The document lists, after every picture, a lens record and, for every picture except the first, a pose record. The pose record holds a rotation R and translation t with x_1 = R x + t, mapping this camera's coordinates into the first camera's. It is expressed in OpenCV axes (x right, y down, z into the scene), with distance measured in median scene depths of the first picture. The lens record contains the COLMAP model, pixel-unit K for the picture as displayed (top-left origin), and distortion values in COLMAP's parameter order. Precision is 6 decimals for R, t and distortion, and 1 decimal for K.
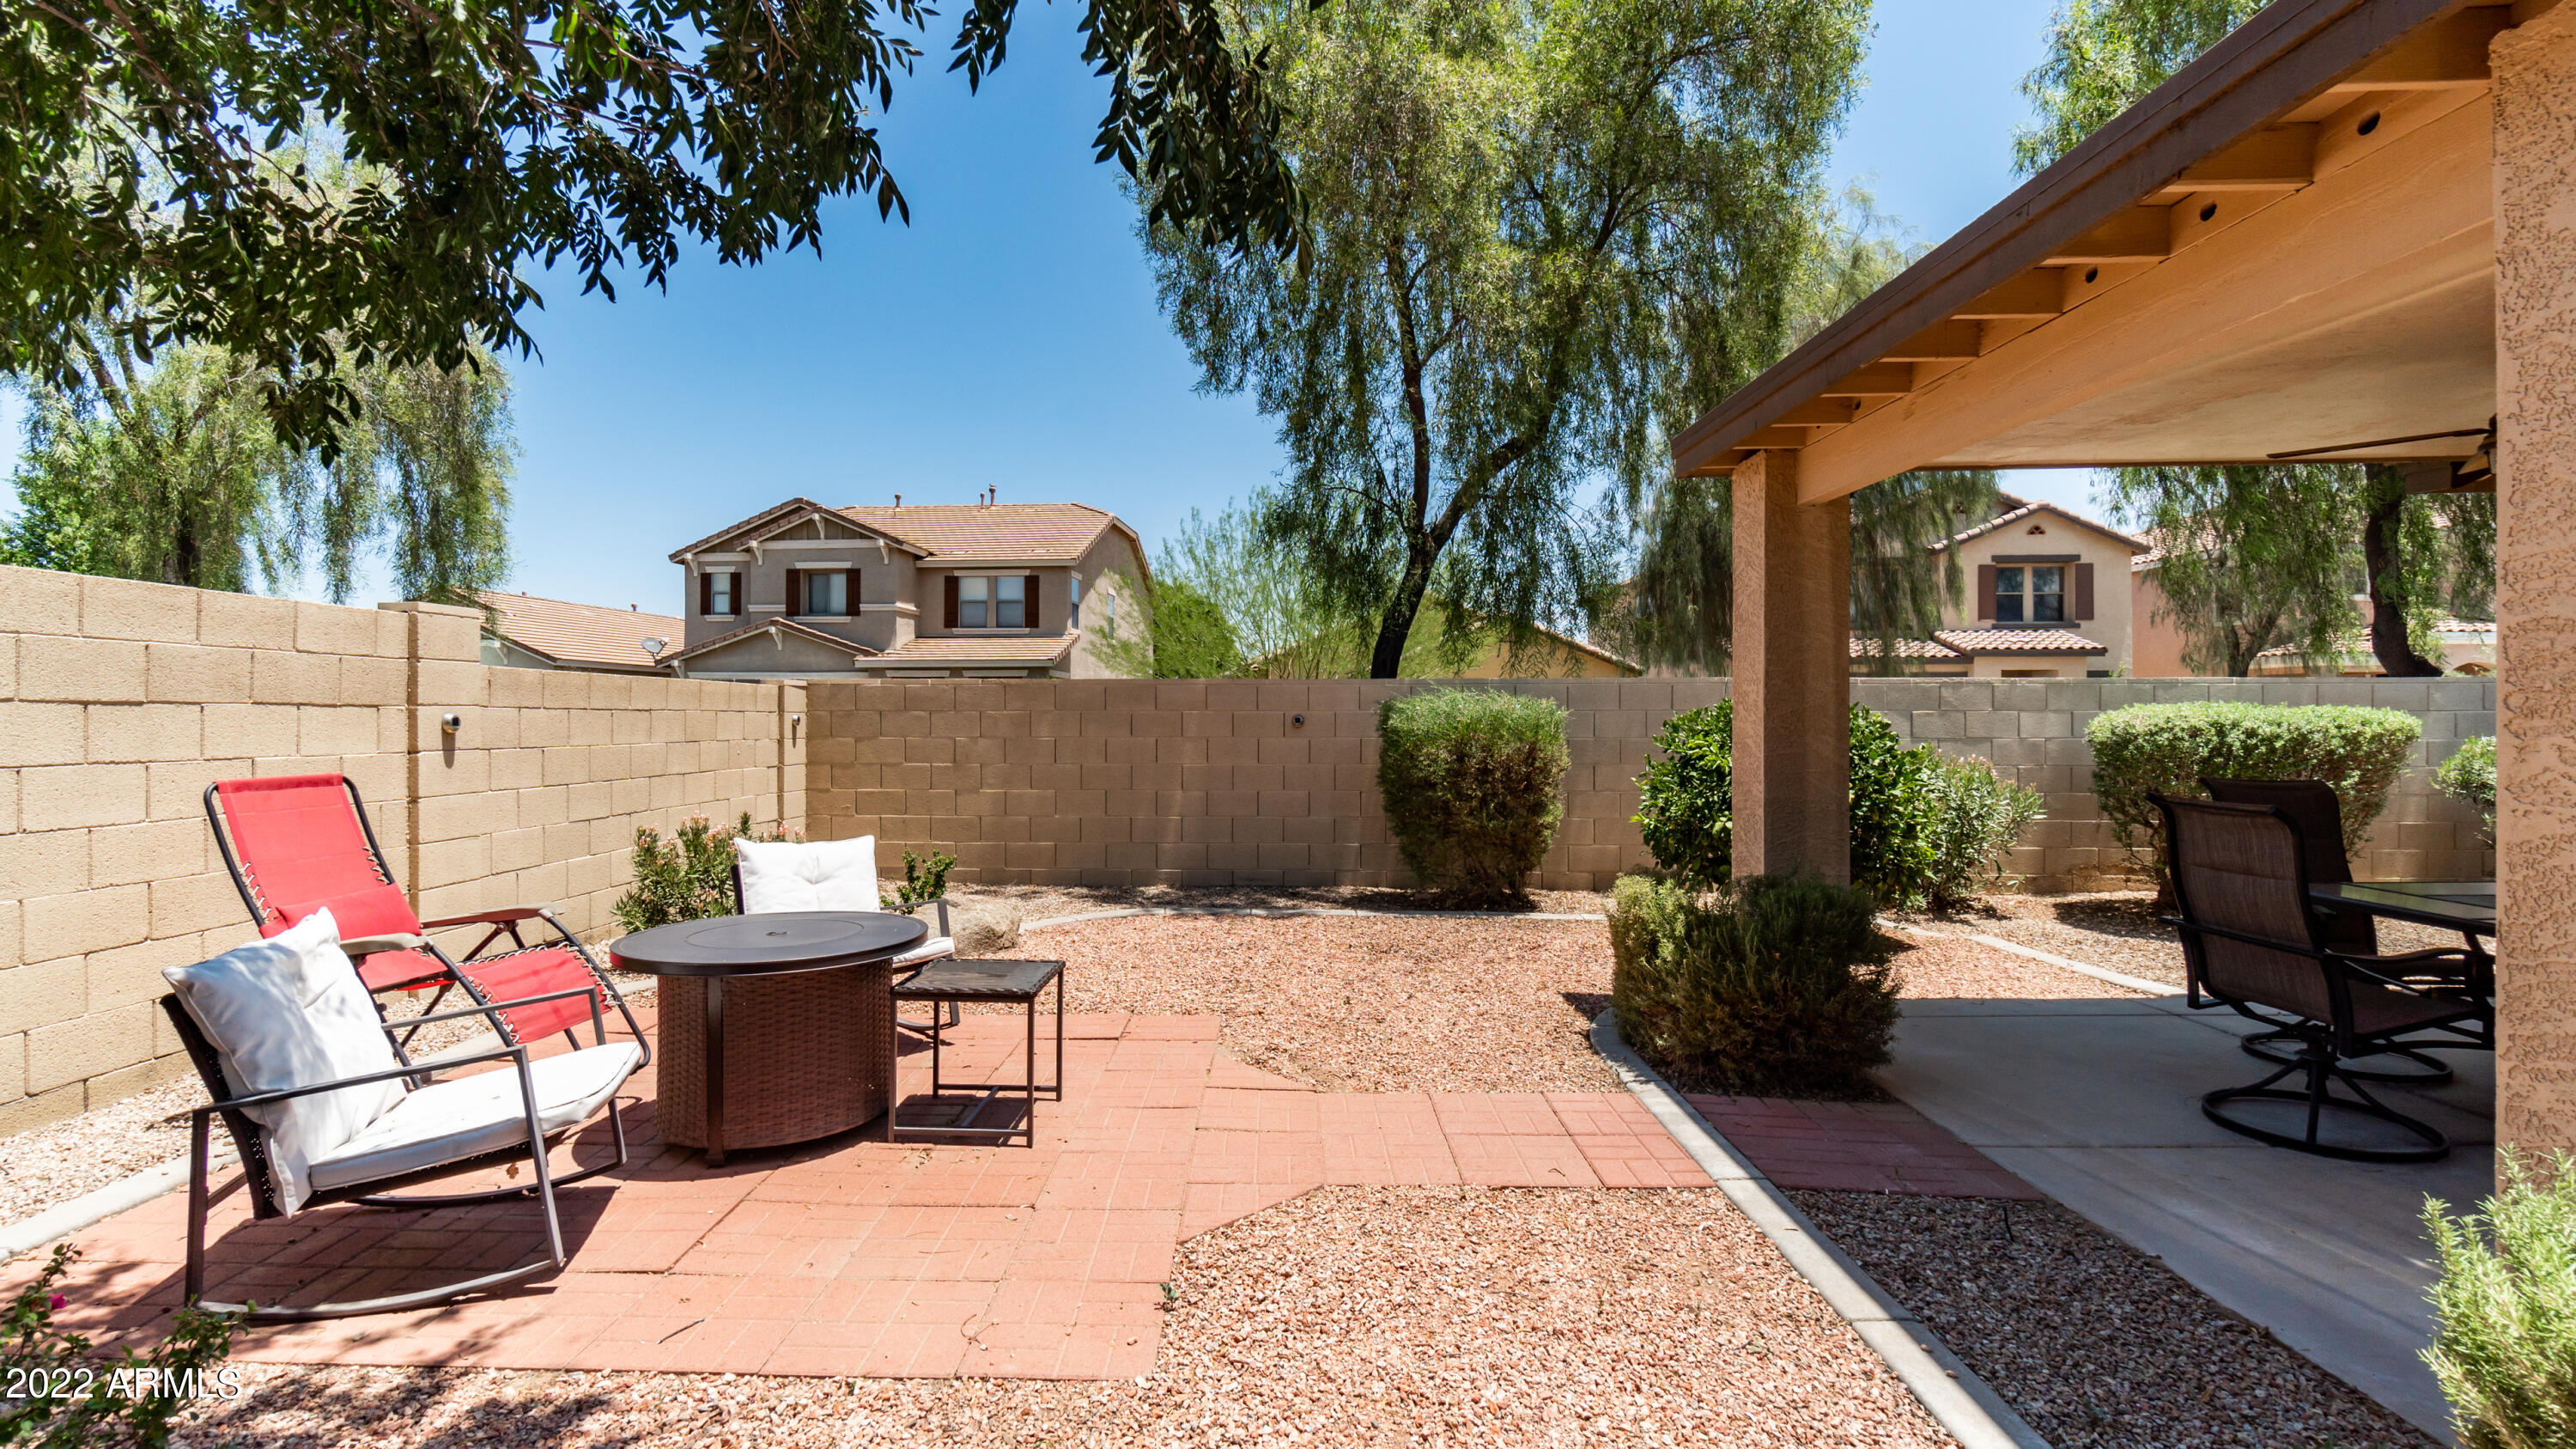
lens RADIAL K [[1128.9, 0, 1271.8], [0, 1128.9, 720.9], [0, 0, 1]] dist [-0.001062, -0.000014]
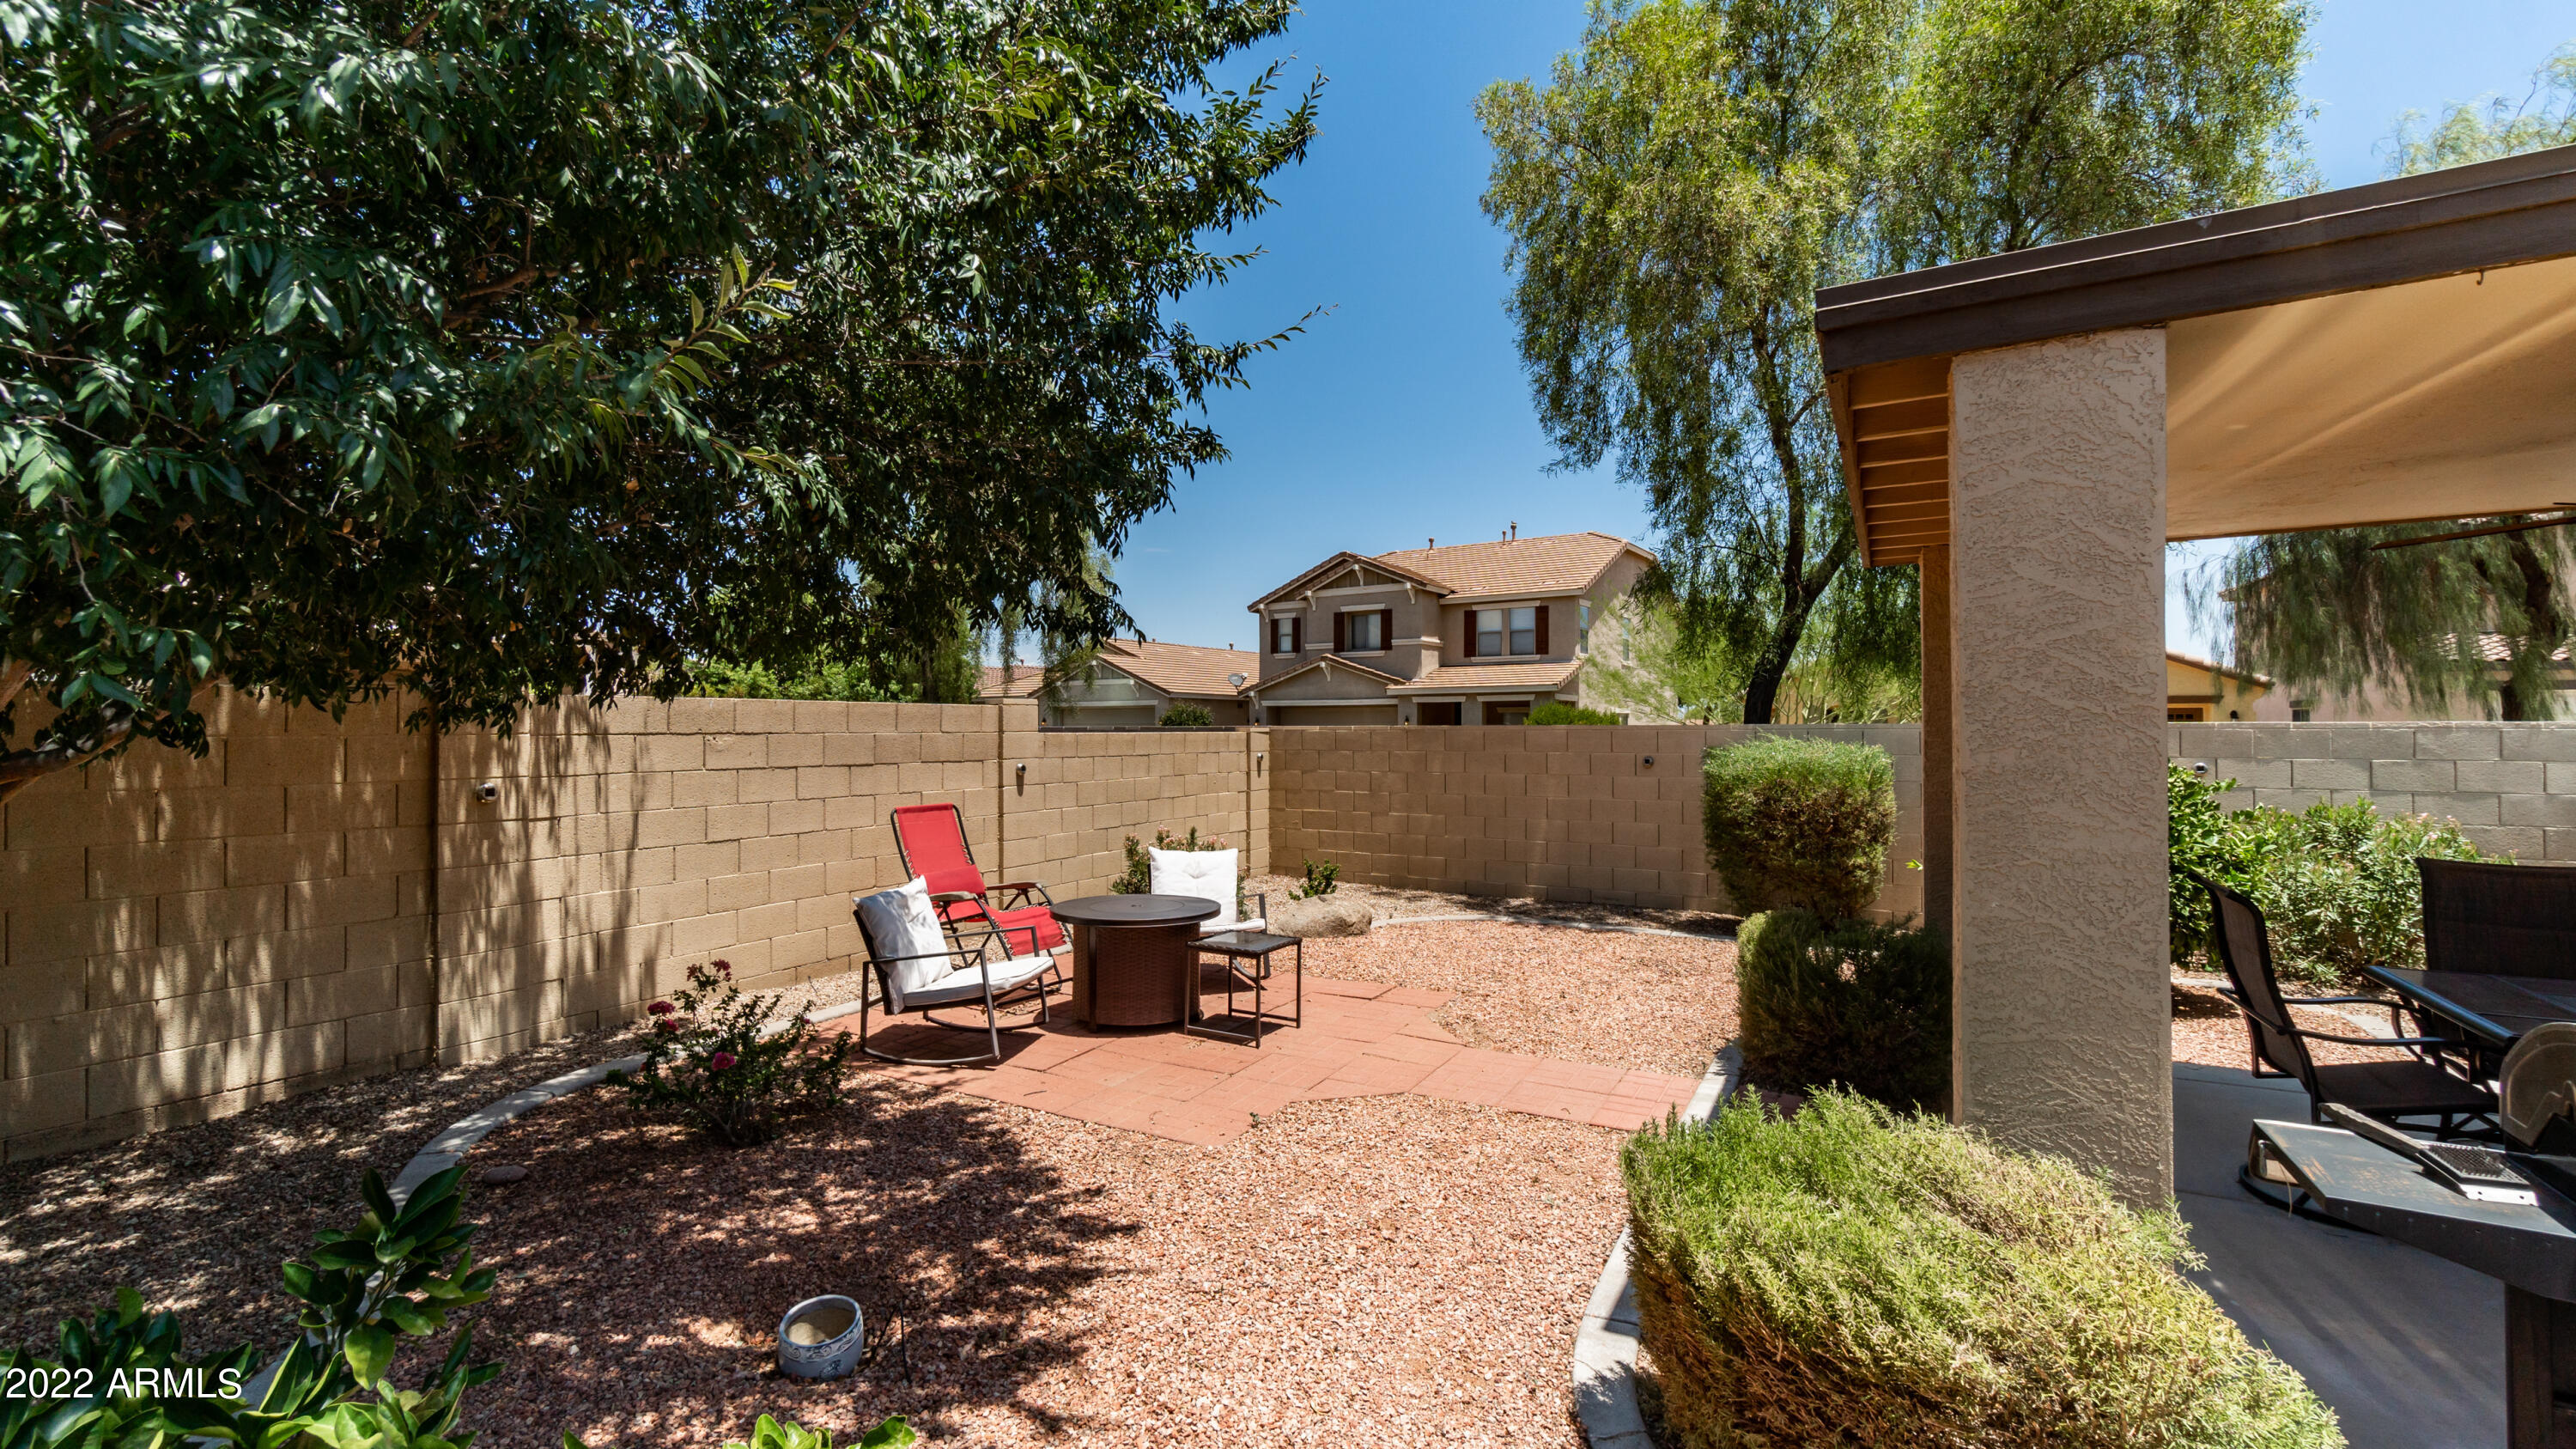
lens RADIAL K [[1087.0, 0, 1281.9], [0, 1087.0, 732.0], [0, 0, 1]] dist [0.034104, 0.000054]
pose [[0.885408, -0.002341, -0.464809, 0.243105], [0.001522, 0.999997, -0.002137, -0.032830], [0.464813, 0.001185, 0.885408, -0.166332]]
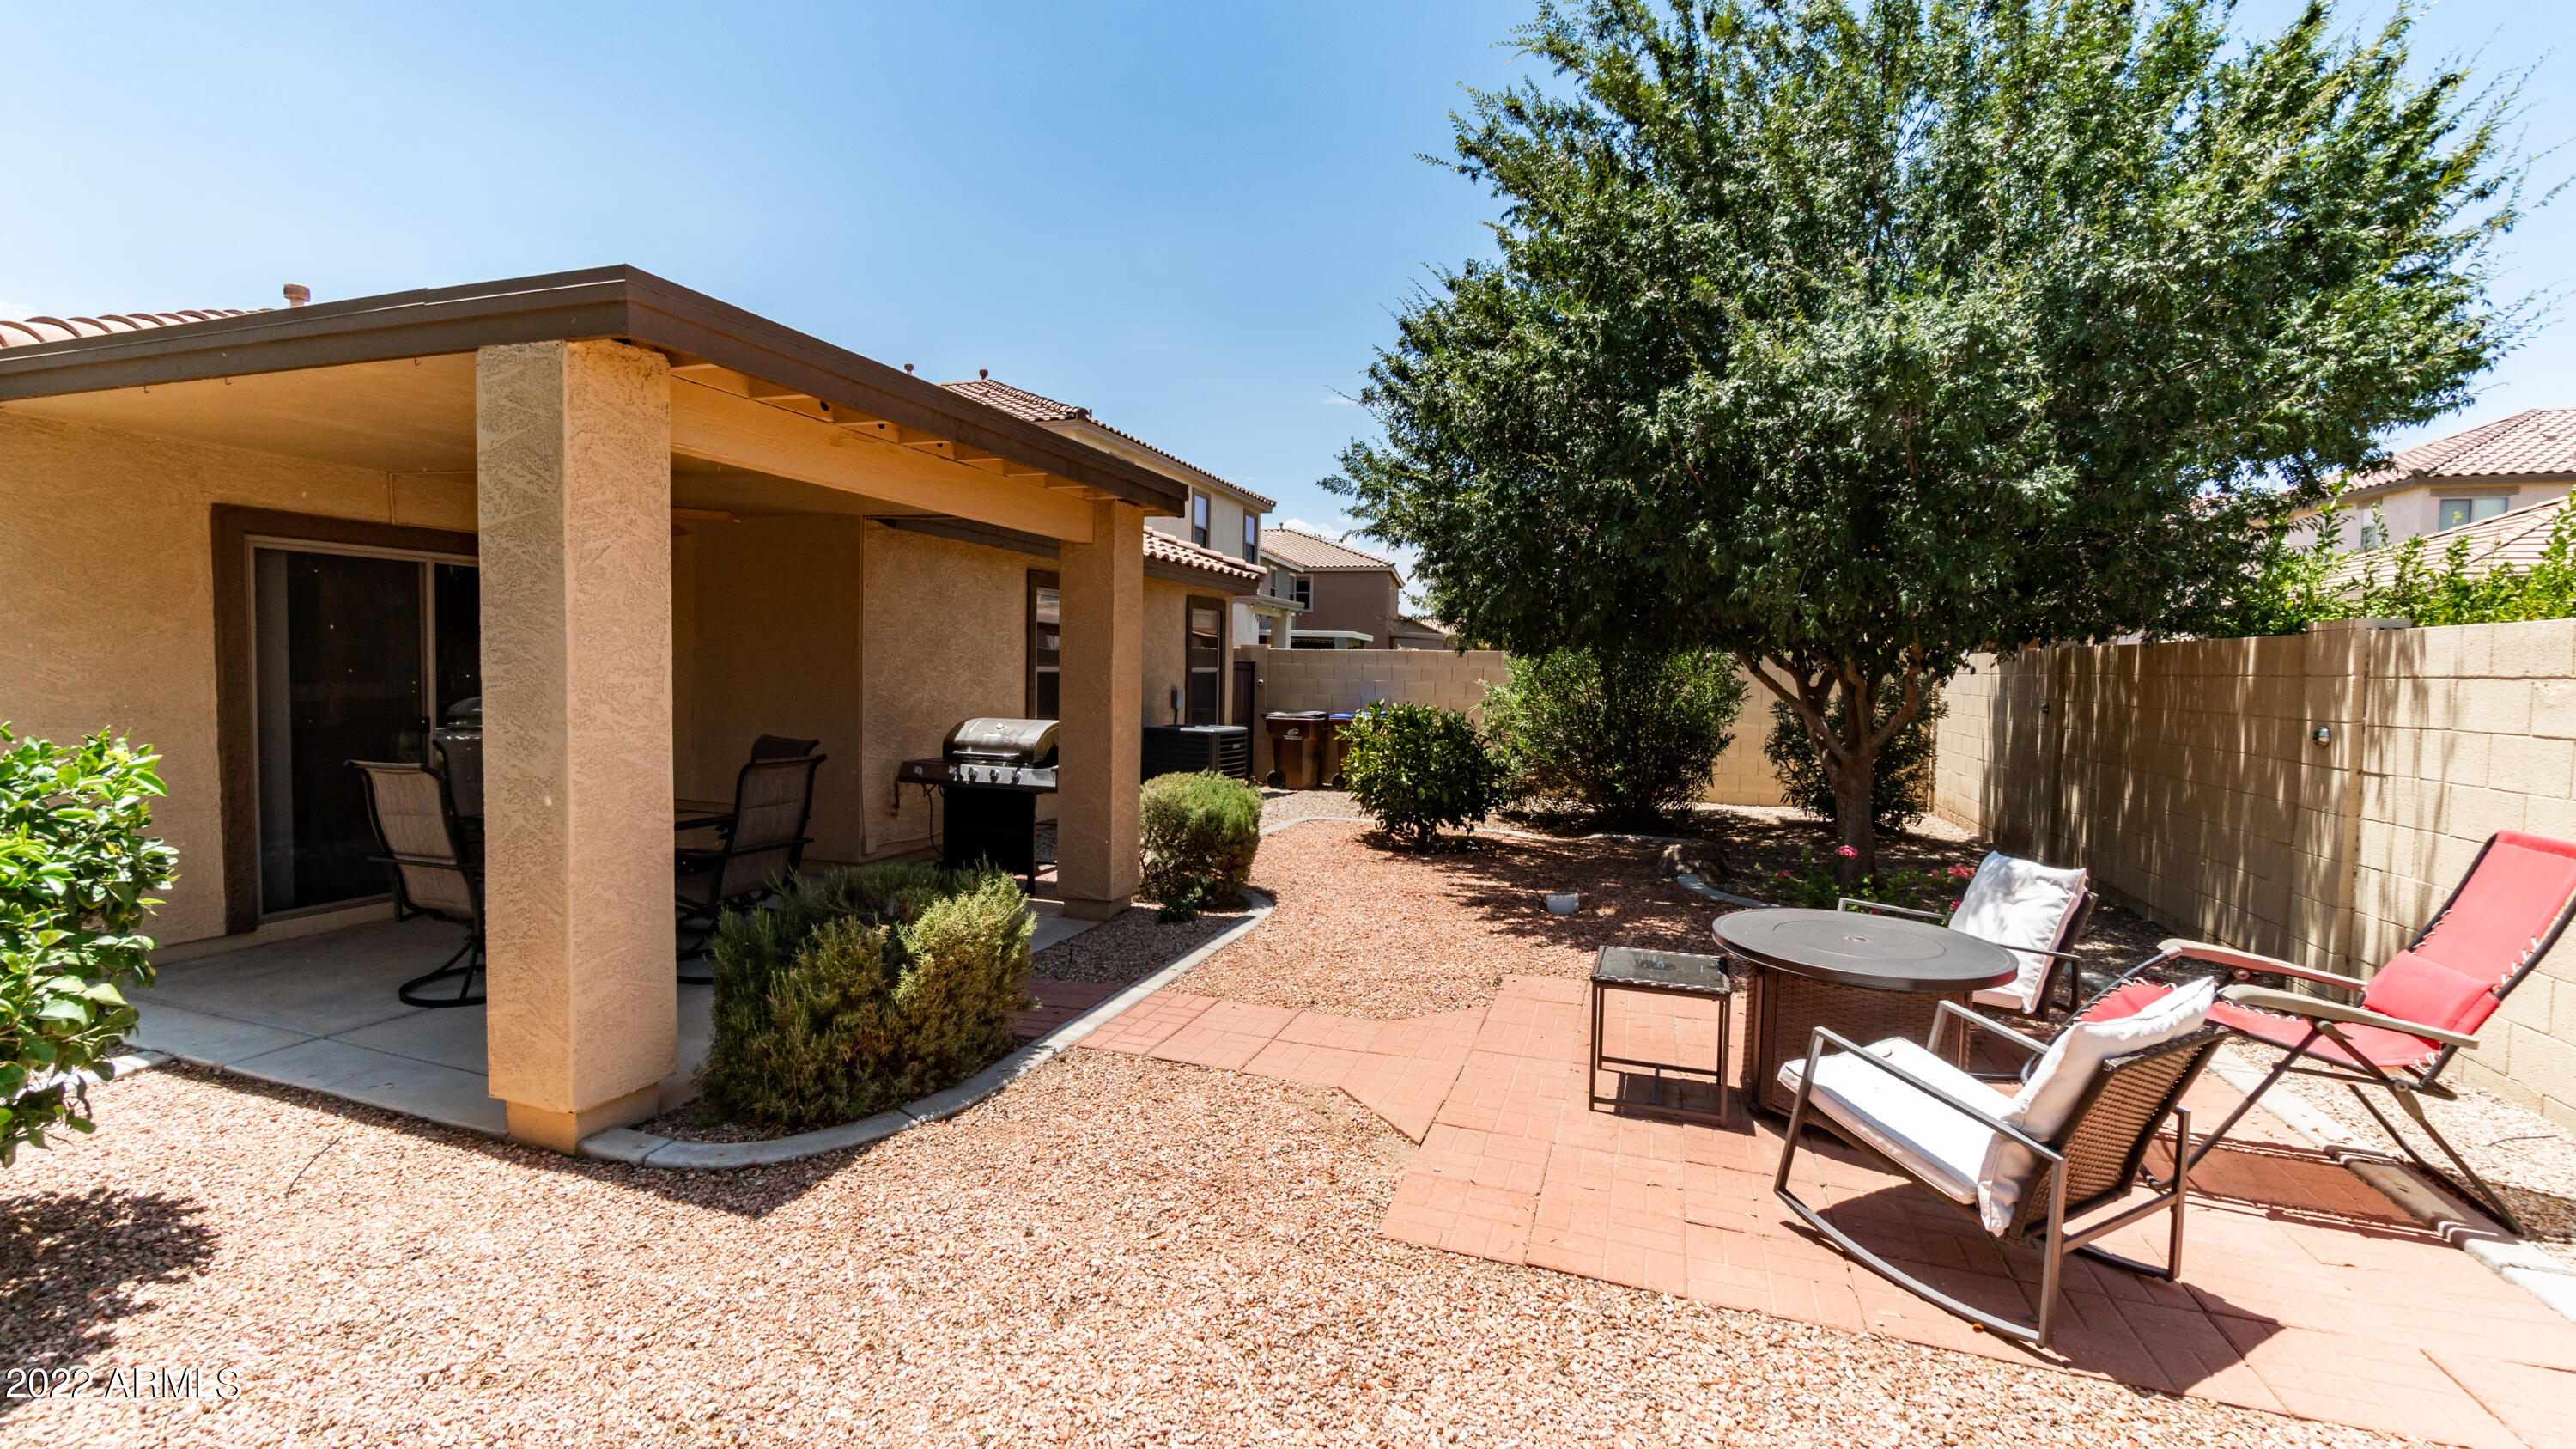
lens RADIAL K [[1128.9, 0, 1271.8], [0, 1128.9, 720.9], [0, 0, 1]] dist [-0.001062, -0.000014]
pose [[-0.947462, -0.039425, 0.317429, -0.109062], [-0.022638, 0.998152, 0.056400, -0.031386], [-0.319065, 0.046251, -0.946603, 1.010520]]
